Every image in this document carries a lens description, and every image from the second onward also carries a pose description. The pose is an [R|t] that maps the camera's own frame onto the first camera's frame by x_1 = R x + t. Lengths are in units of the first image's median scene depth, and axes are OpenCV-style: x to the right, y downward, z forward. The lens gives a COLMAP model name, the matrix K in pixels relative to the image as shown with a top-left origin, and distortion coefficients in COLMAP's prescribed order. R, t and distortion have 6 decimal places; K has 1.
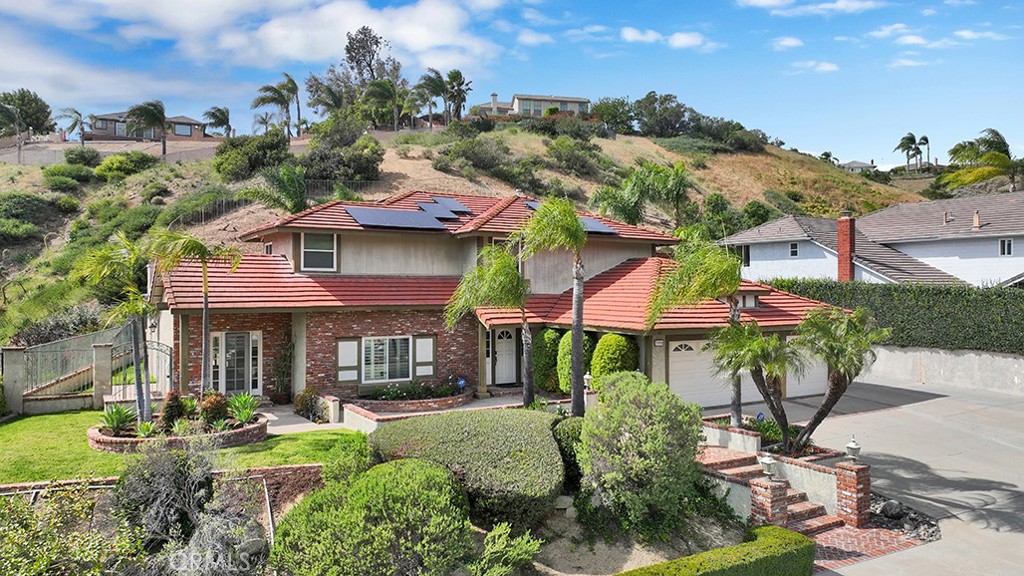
lens RADIAL K [[715.9, 0, 509.2], [0, 715.9, 285.8], [0, 0, 1]] dist [-0.000099, 0.013479]
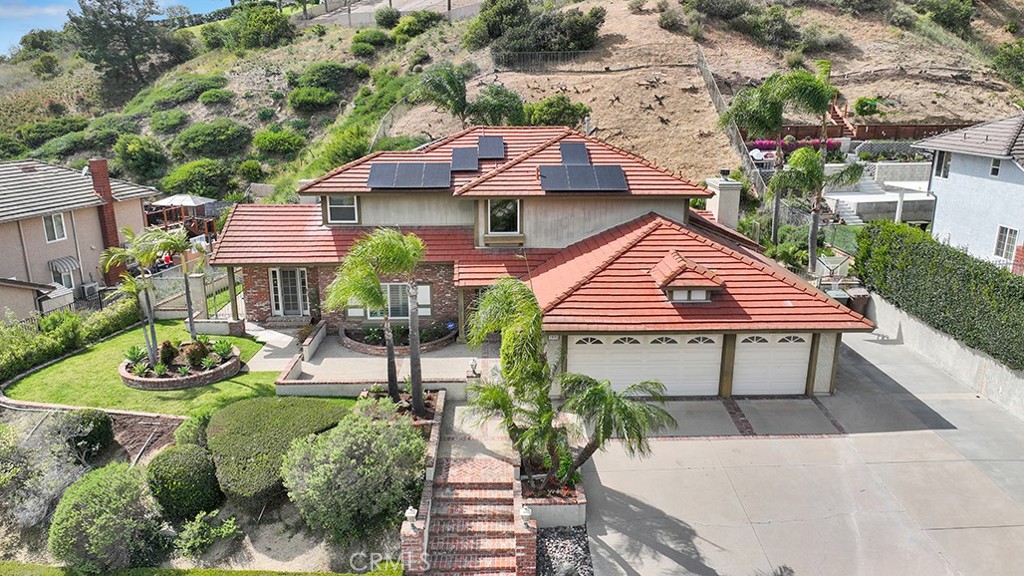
lens RADIAL K [[715.9, 0, 509.2], [0, 715.9, 285.8], [0, 0, 1]] dist [-0.000099, 0.013479]
pose [[0.869927, 0.130674, -0.475554, 0.549206], [0.004250, 0.962237, 0.272180, -0.238092], [0.493163, -0.238797, 0.836520, 0.093577]]
